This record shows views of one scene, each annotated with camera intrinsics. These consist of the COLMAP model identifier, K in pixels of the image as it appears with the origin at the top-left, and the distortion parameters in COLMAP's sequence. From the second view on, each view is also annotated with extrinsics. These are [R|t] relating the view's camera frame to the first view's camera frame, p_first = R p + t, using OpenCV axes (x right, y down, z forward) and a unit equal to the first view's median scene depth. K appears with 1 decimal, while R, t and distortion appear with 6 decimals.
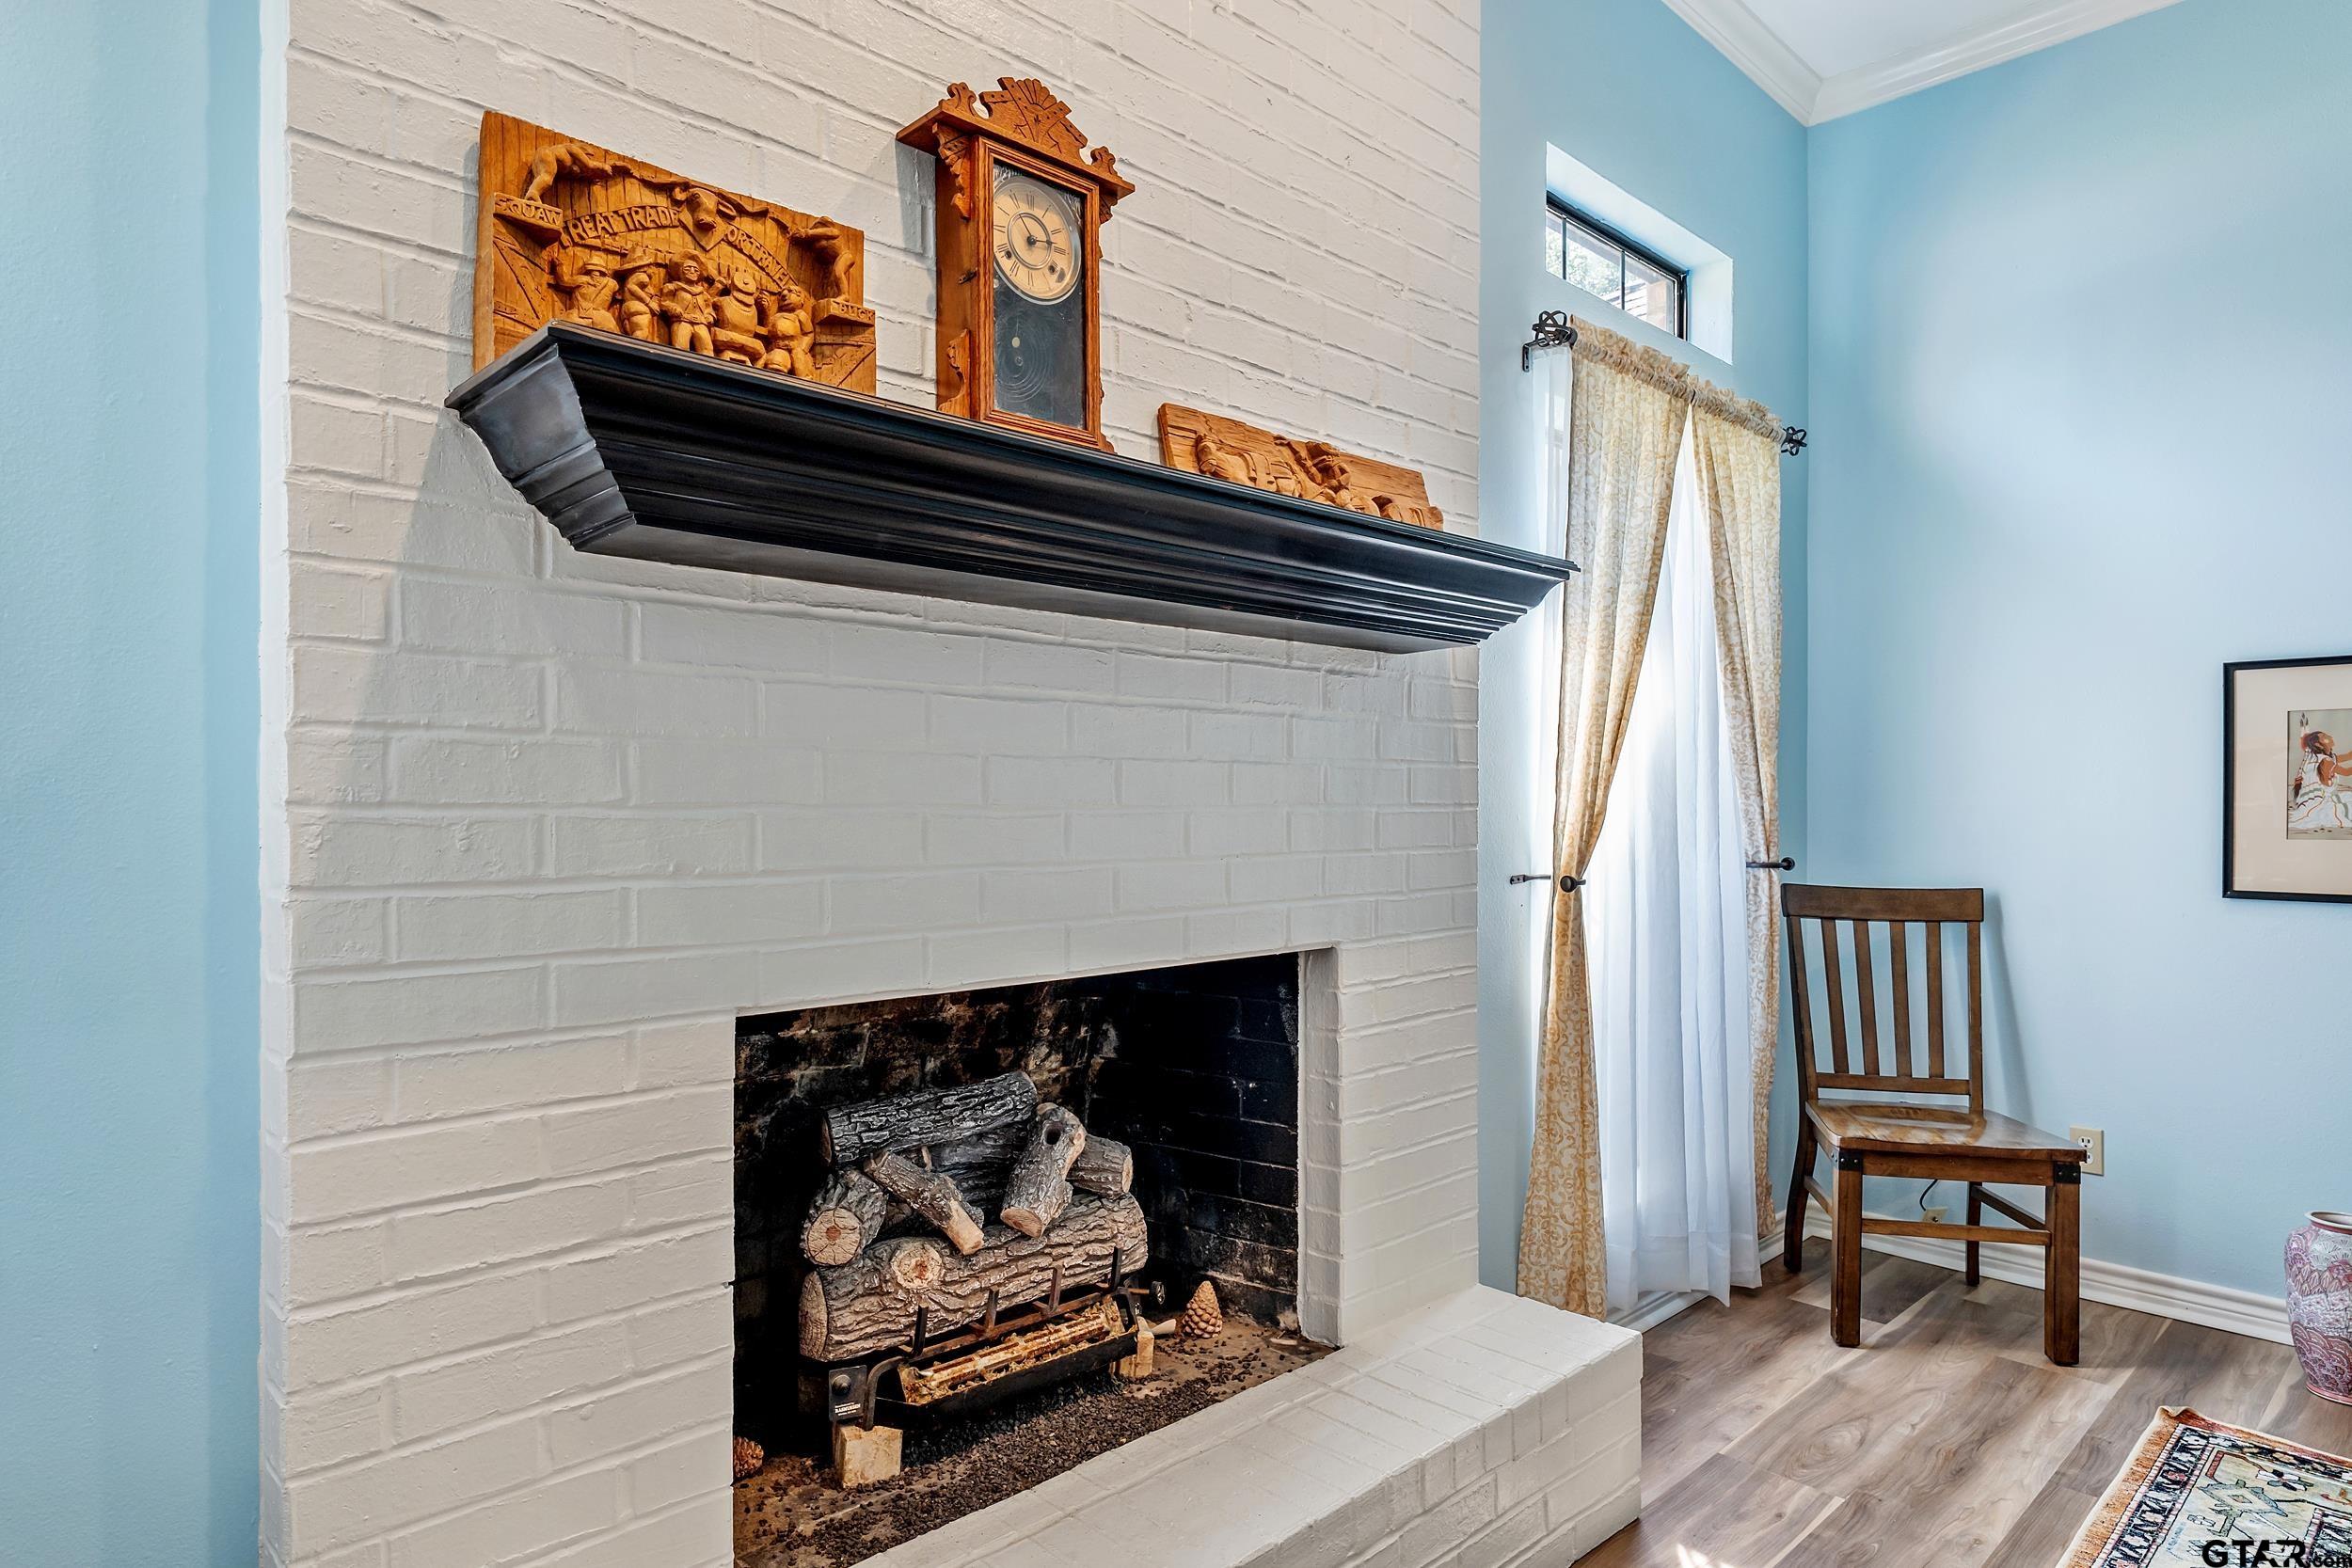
lens RADIAL K [[1363.0, 0, 1180.8], [0, 1363.0, 795.7], [0, 0, 1]] dist [0.006007, -0.001626]
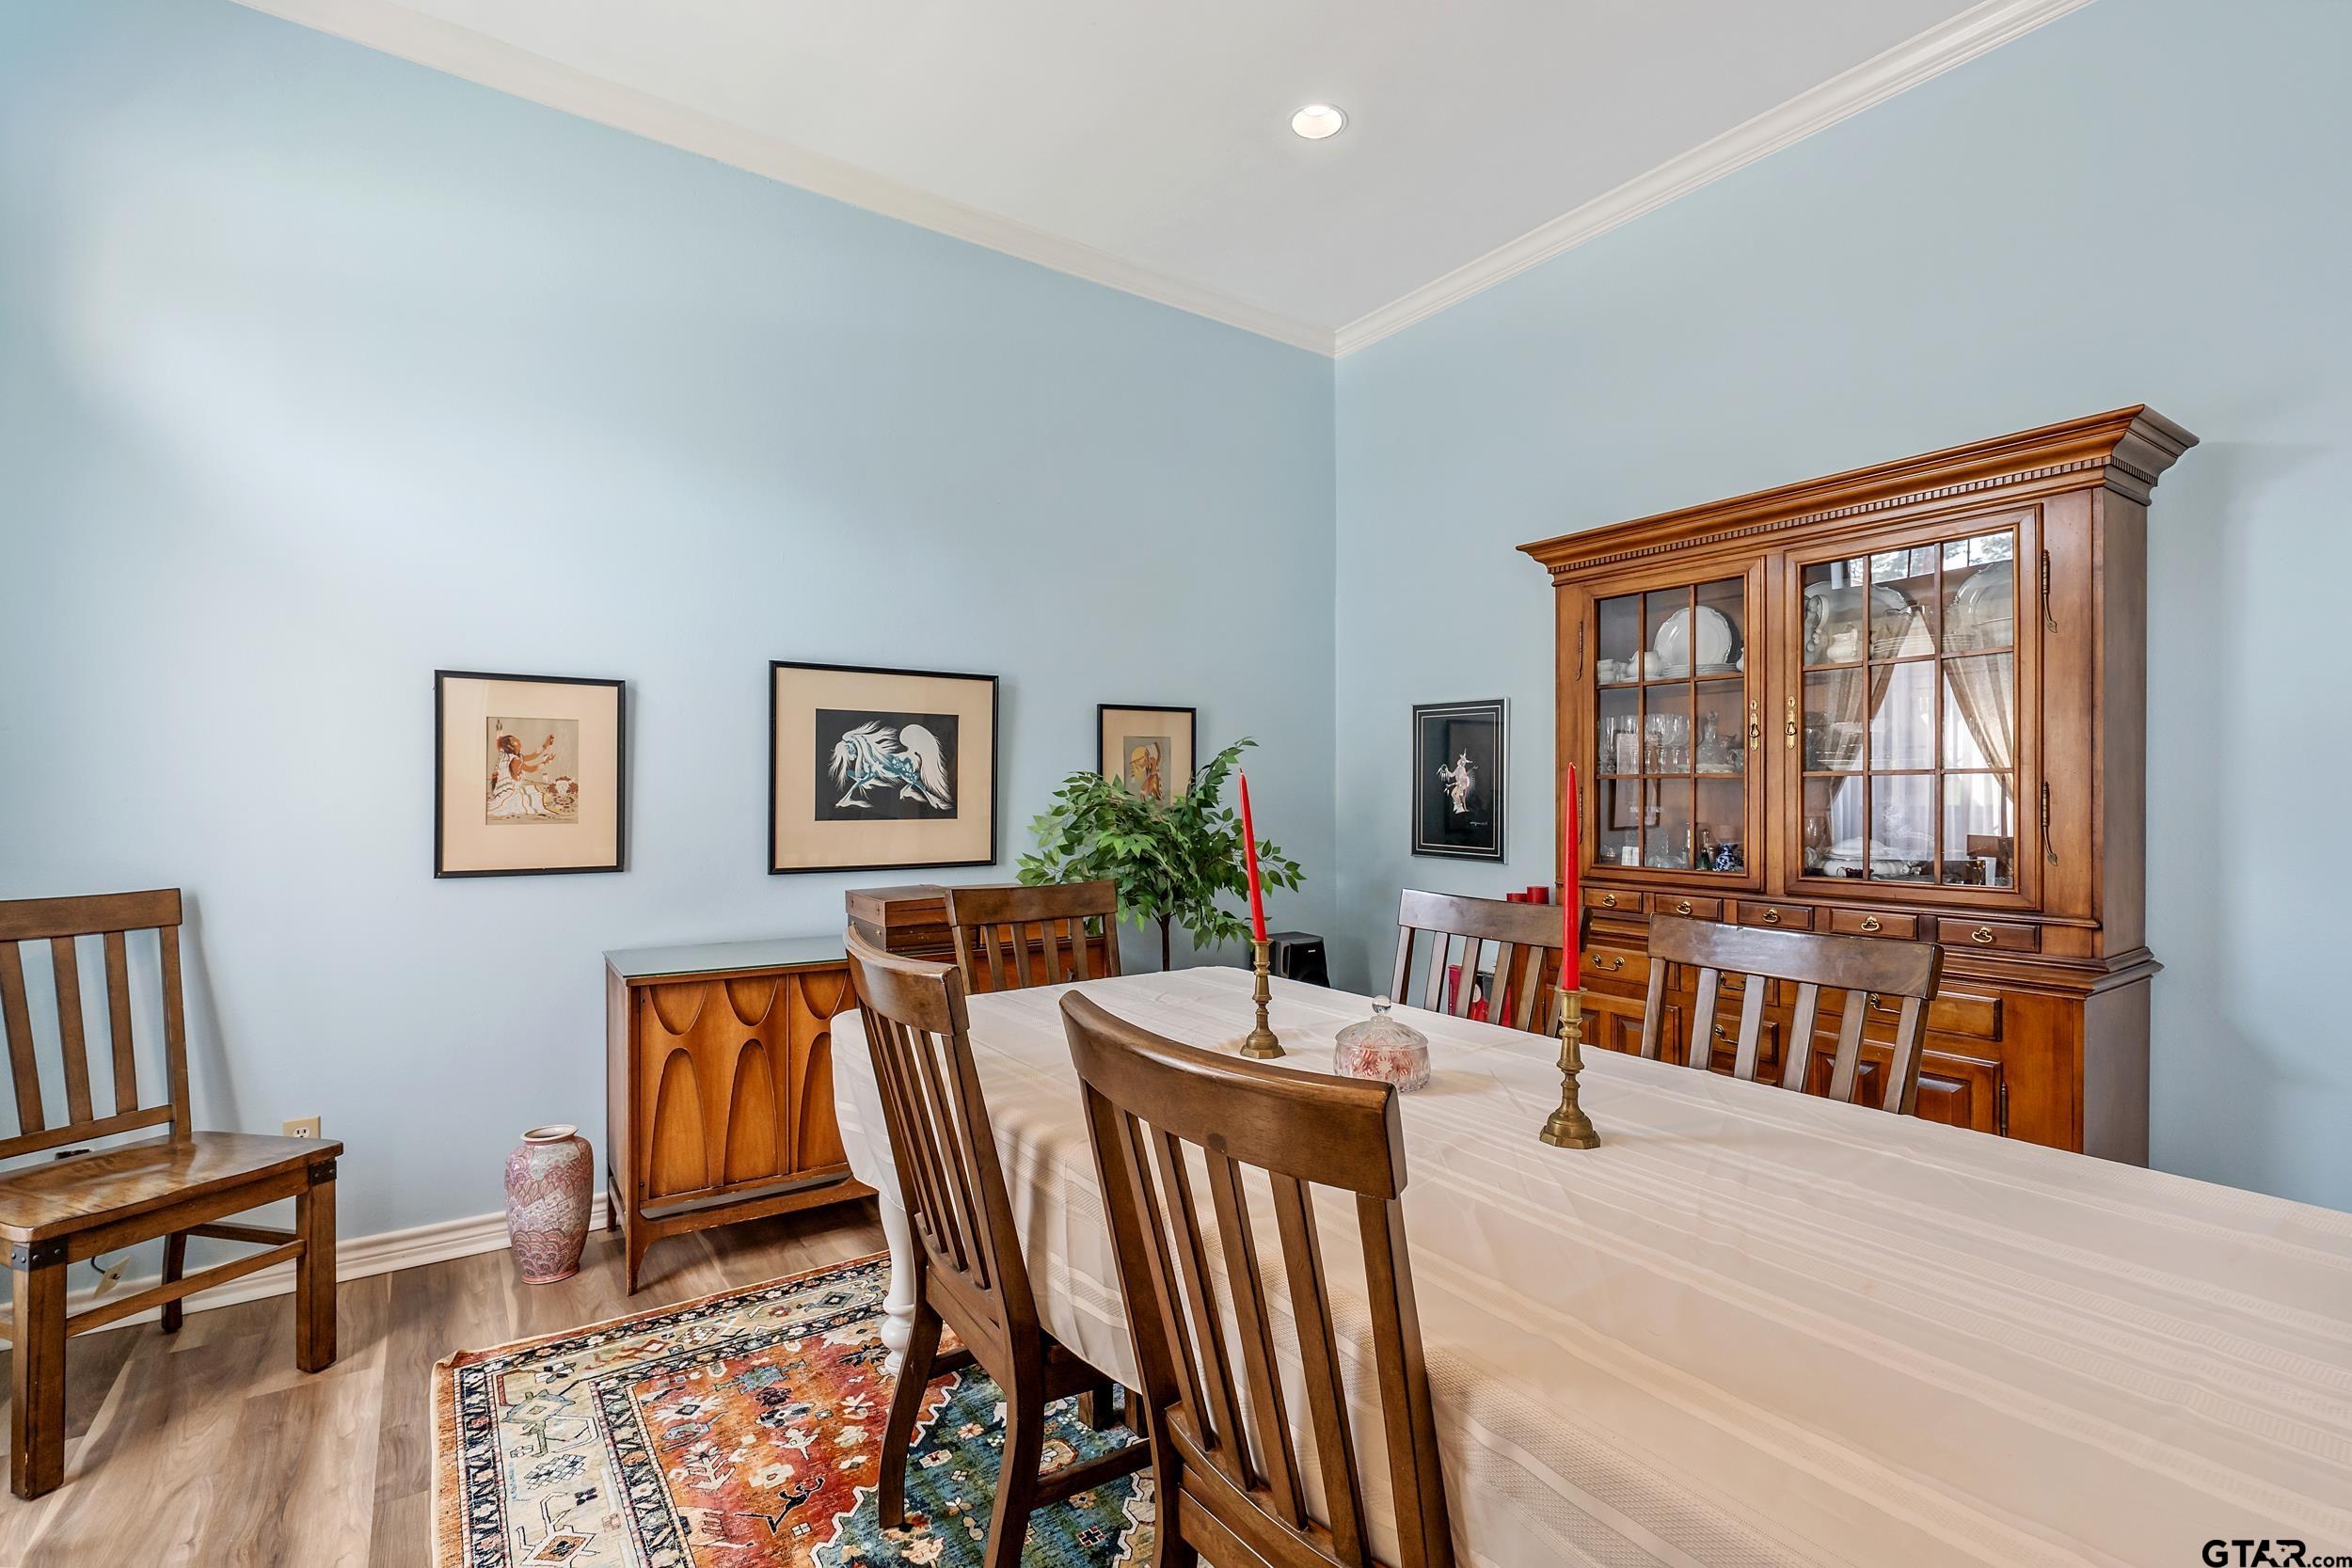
lens RADIAL K [[1064.4, 0, 1184.5], [0, 1064.4, 801.3], [0, 0, 1]] dist [0.000504, -0.000531]
pose [[0.149599, -0.006214, 0.988727, -0.013192], [-0.008491, 0.999935, 0.007570, -0.000902], [-0.988710, -0.009528, 0.149536, 0.341521]]
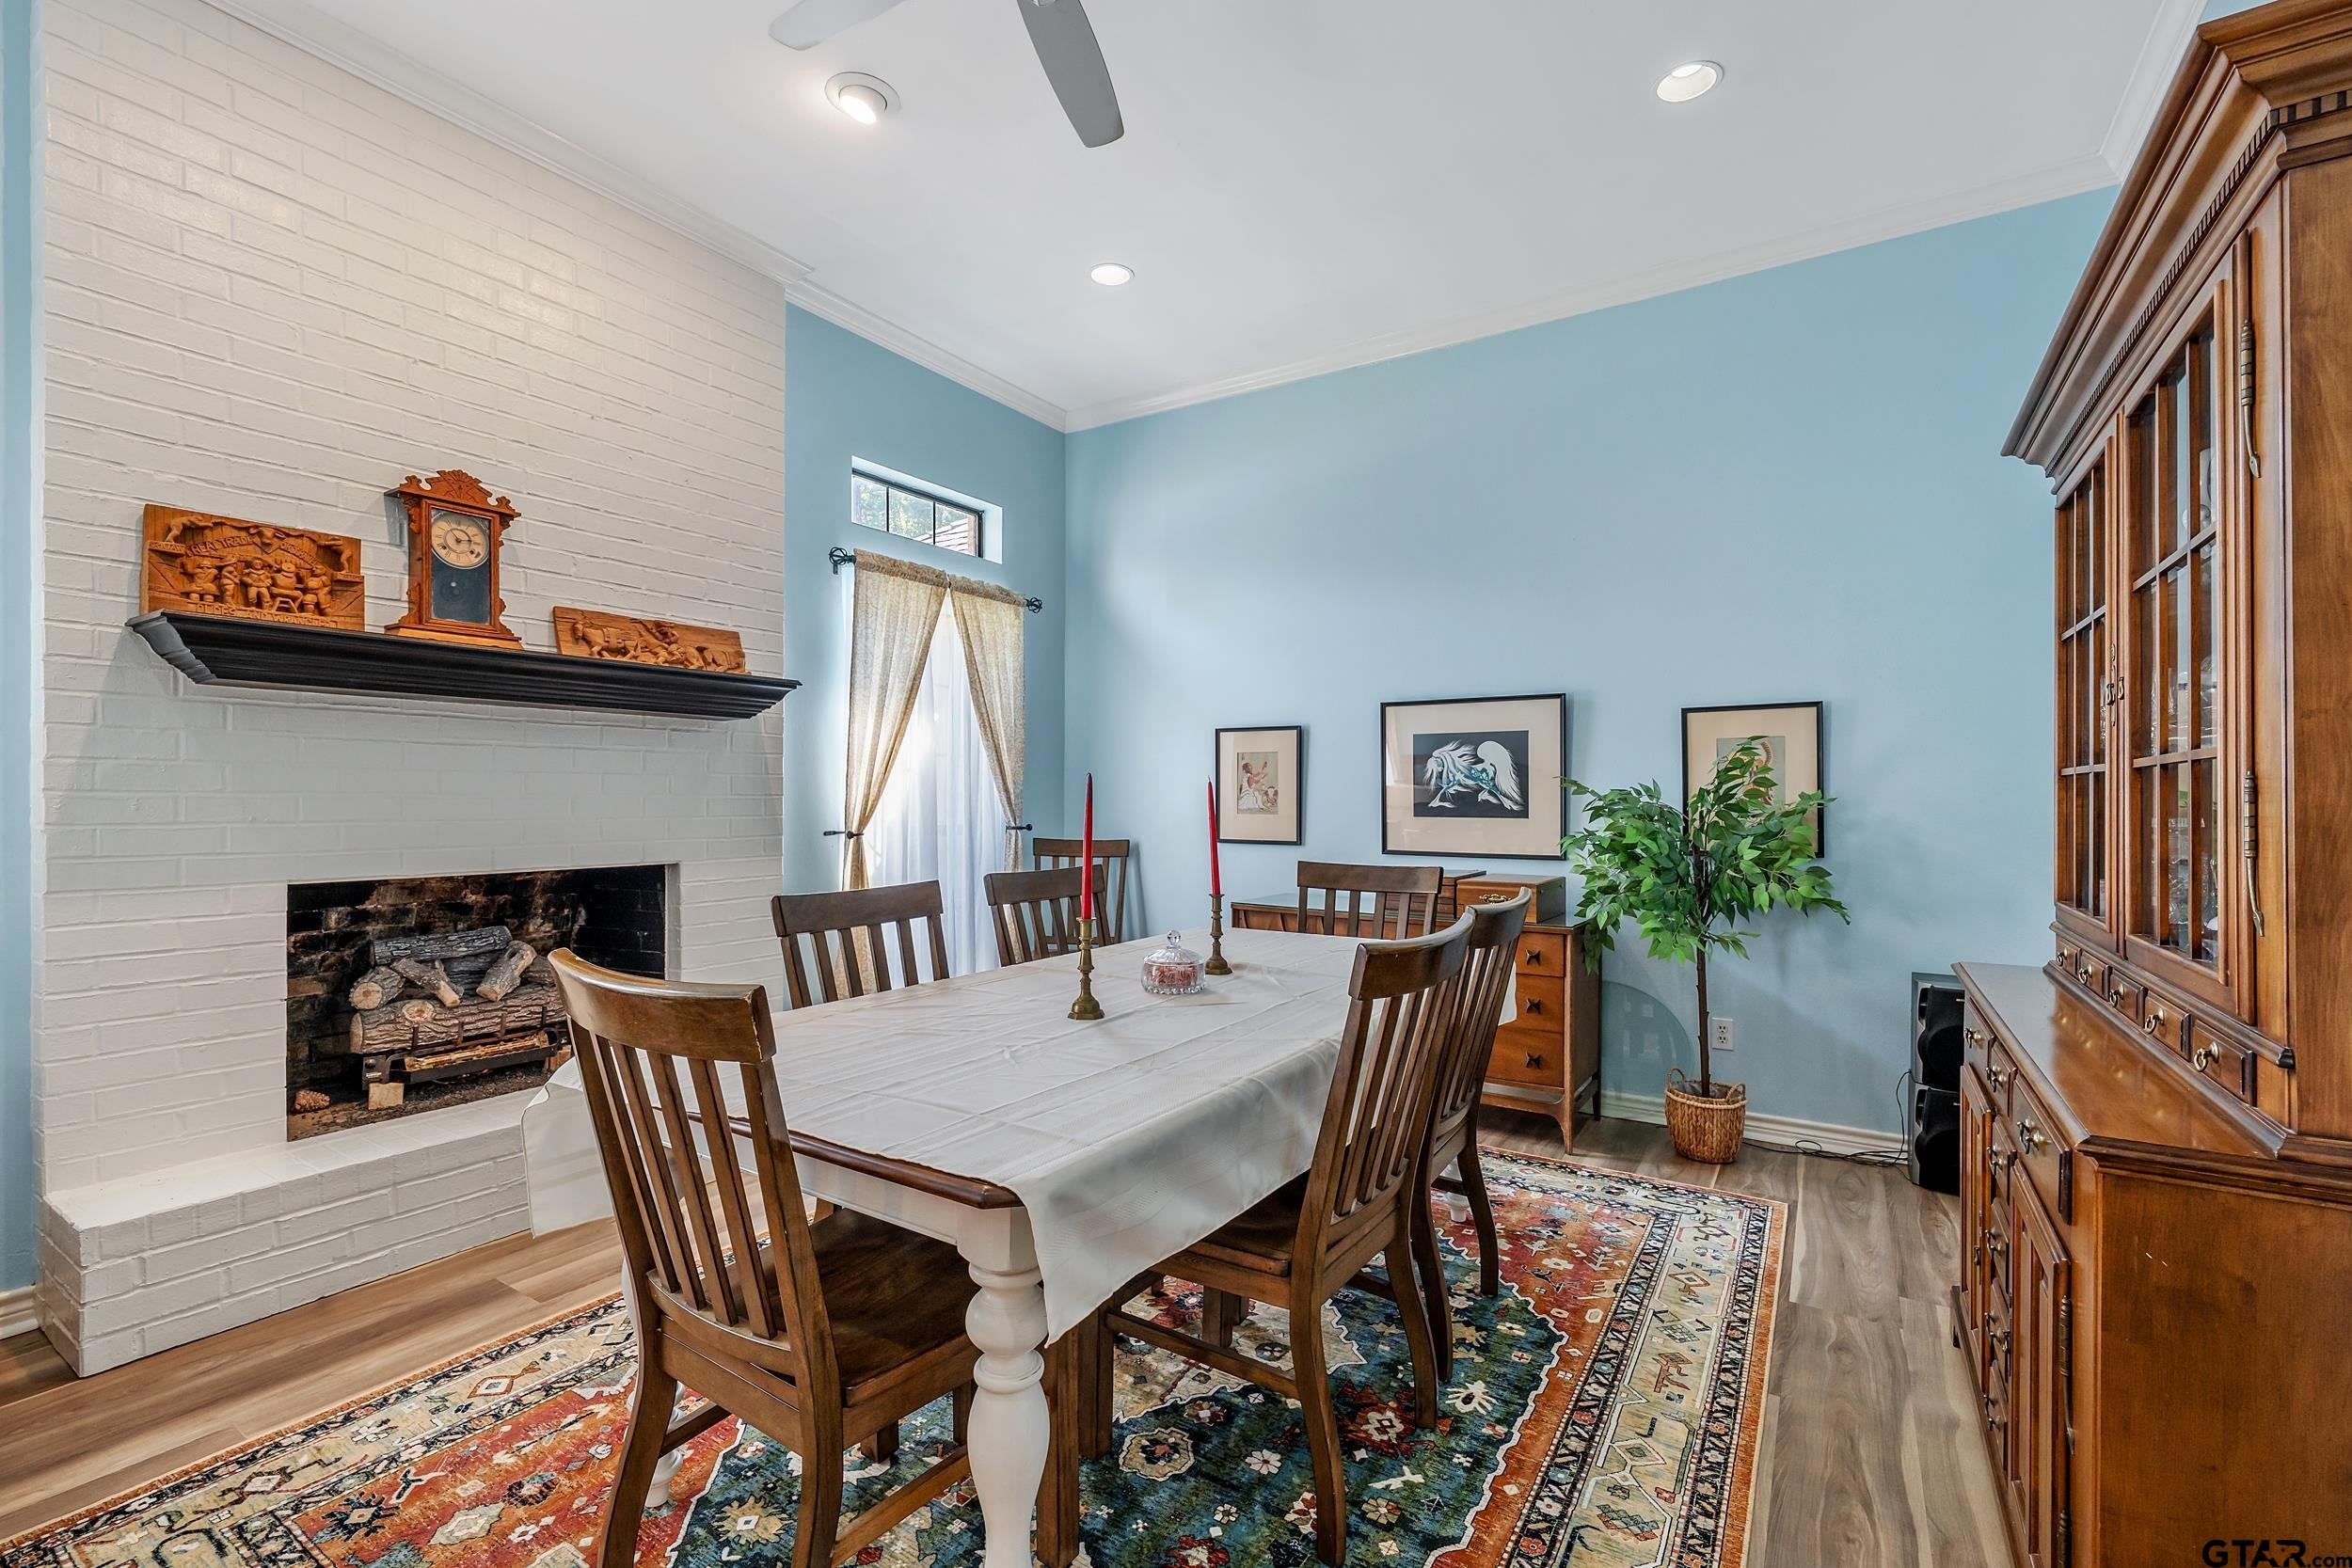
lens RADIAL K [[1064.4, 0, 1223.9], [0, 1064.4, 797.0], [0, 0, 1]] dist [0.000504, -0.000531]
pose [[0.972394, 0.005933, 0.233270, 0.527093], [-0.007485, 0.999955, 0.005768, -0.004441], [-0.233226, -0.007354, 0.972395, -0.741933]]
